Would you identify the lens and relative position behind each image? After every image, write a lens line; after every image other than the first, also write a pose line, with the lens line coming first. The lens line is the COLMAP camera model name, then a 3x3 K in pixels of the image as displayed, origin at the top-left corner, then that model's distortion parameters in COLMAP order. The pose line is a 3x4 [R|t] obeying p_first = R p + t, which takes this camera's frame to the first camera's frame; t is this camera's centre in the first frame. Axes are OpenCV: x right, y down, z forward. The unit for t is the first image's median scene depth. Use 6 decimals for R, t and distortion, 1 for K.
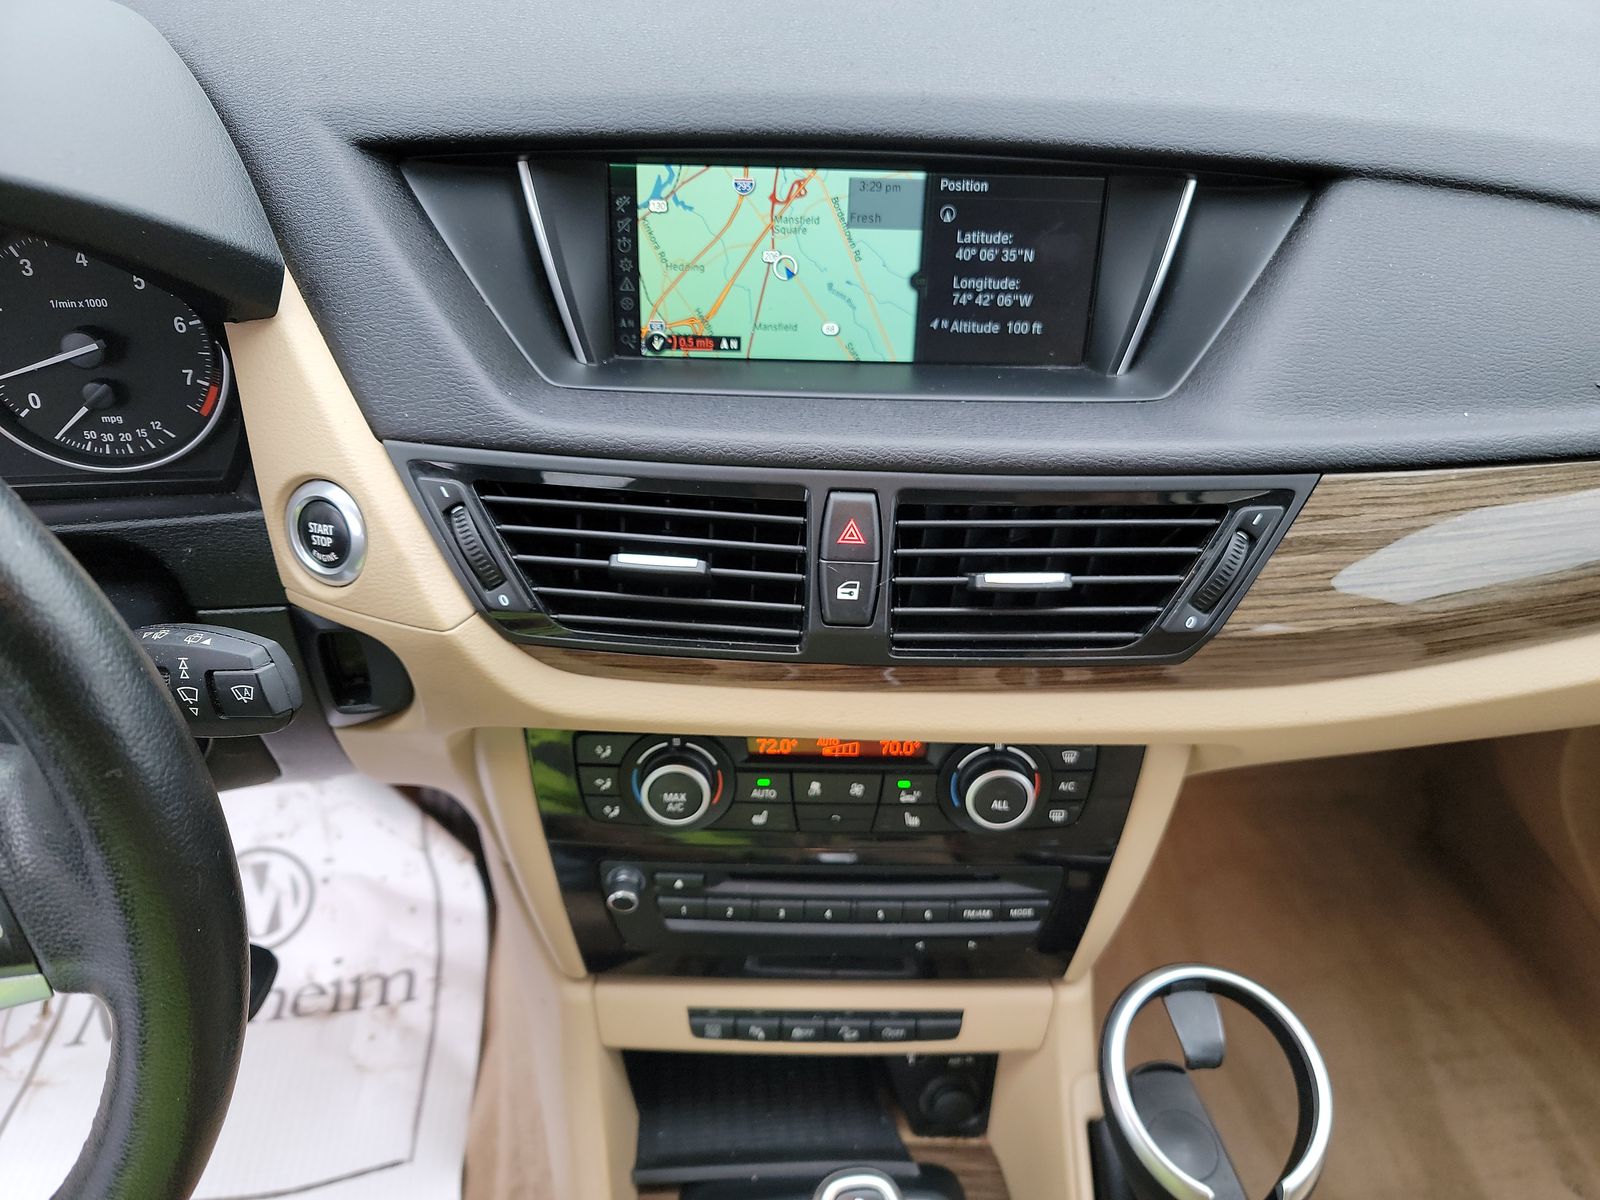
lens RADIAL K [[1133.1, 0, 838.2], [0, 1133.1, 611.0], [0, 0, 1]] dist [0.024160, -0.031153]
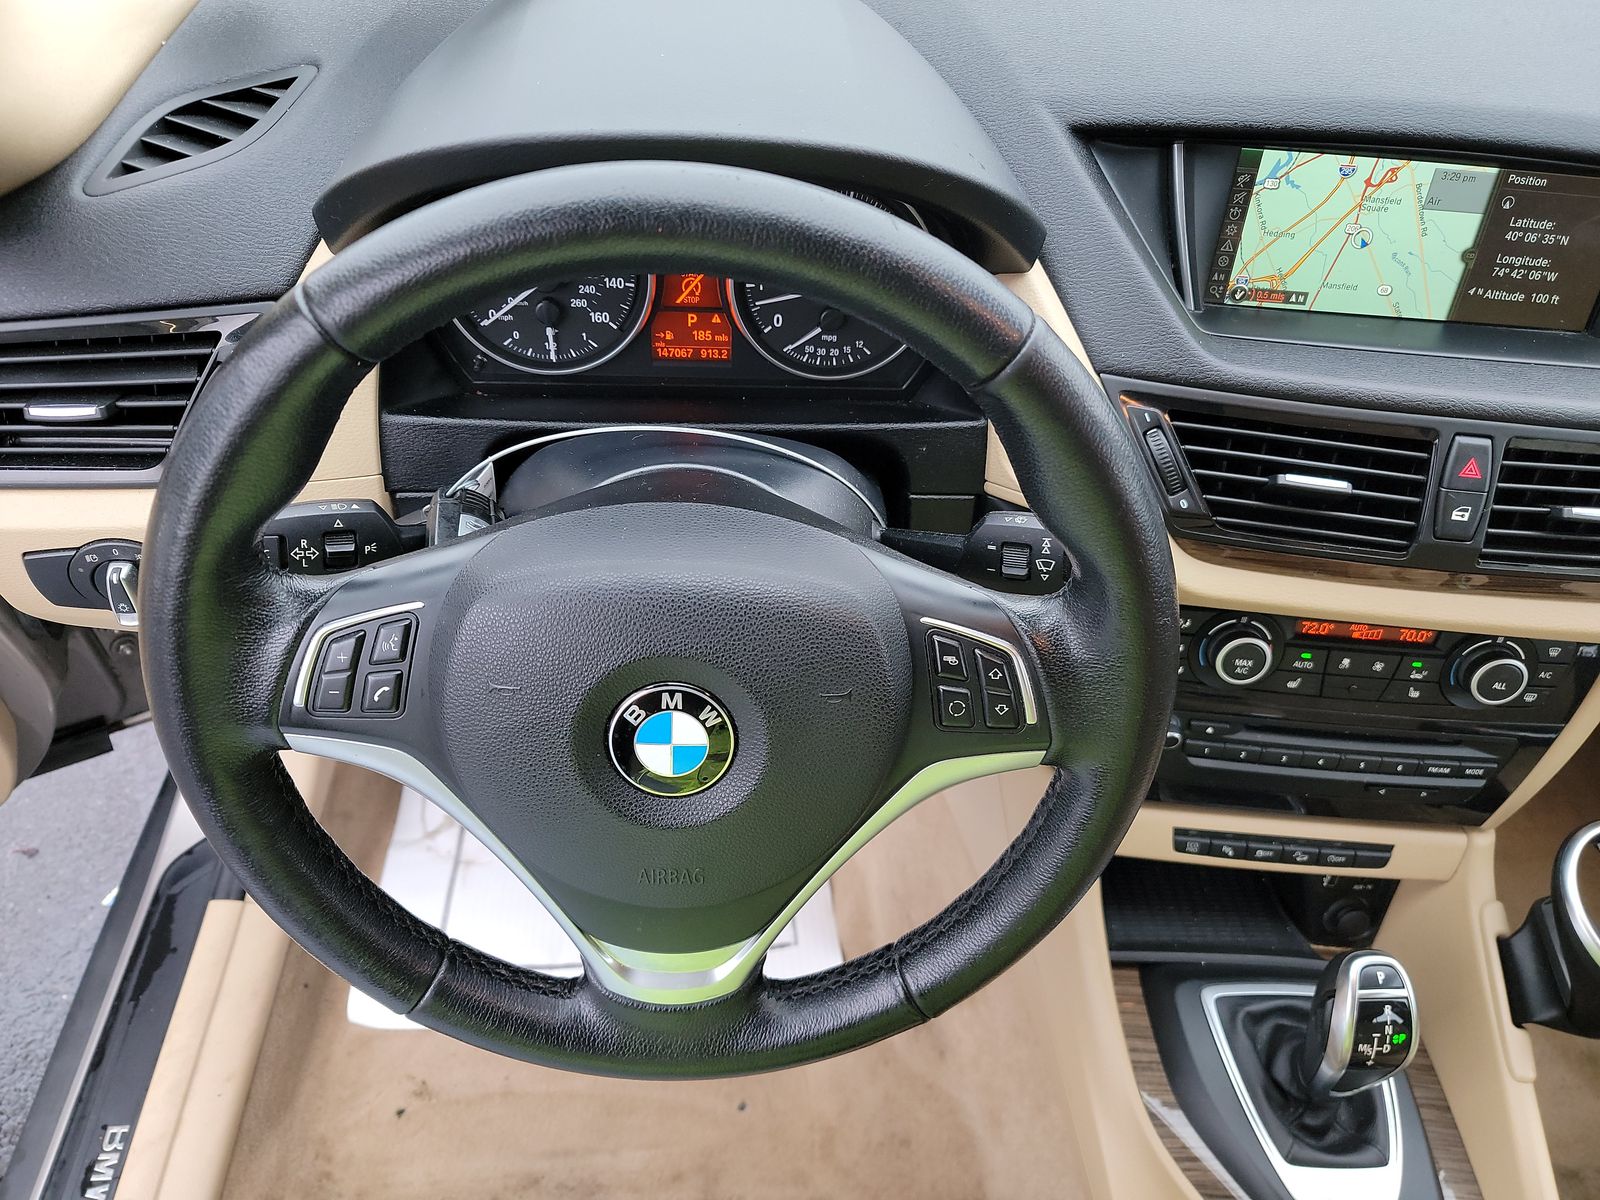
lens RADIAL K [[1133.1, 0, 794.3], [0, 1133.1, 595.6], [0, 0, 1]] dist [0.024160, -0.031153]
pose [[0.997518, 0.064646, -0.027918, -0.603845], [-0.061661, 0.993369, 0.097036, -0.003453], [0.034005, -0.095074, 0.994889, -0.275229]]
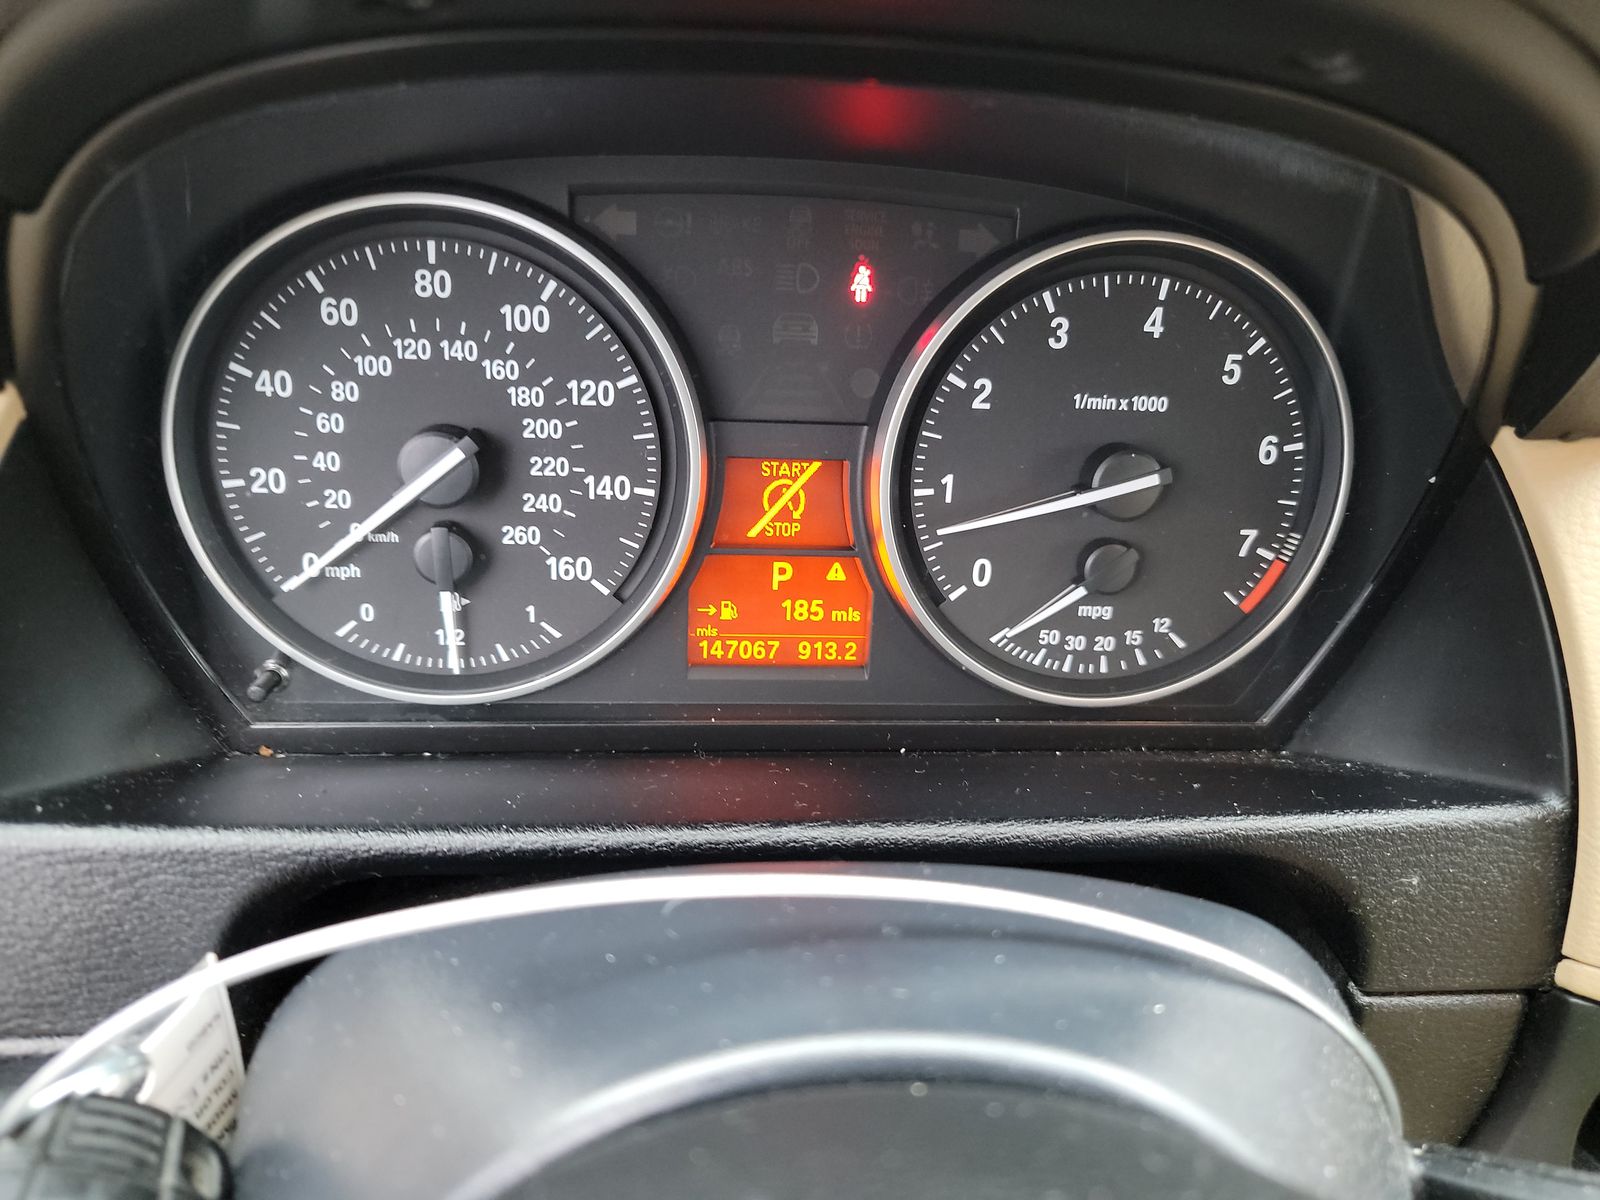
lens RADIAL K [[1133.1, 0, 785.3], [0, 1133.1, 603.9], [0, 0, 1]] dist [0.024160, -0.031153]
pose [[0.999035, 0.043651, -0.004910, -0.761923], [-0.043820, 0.982612, -0.180425, -0.063766], [-0.003051, 0.180466, 0.983576, 0.443228]]
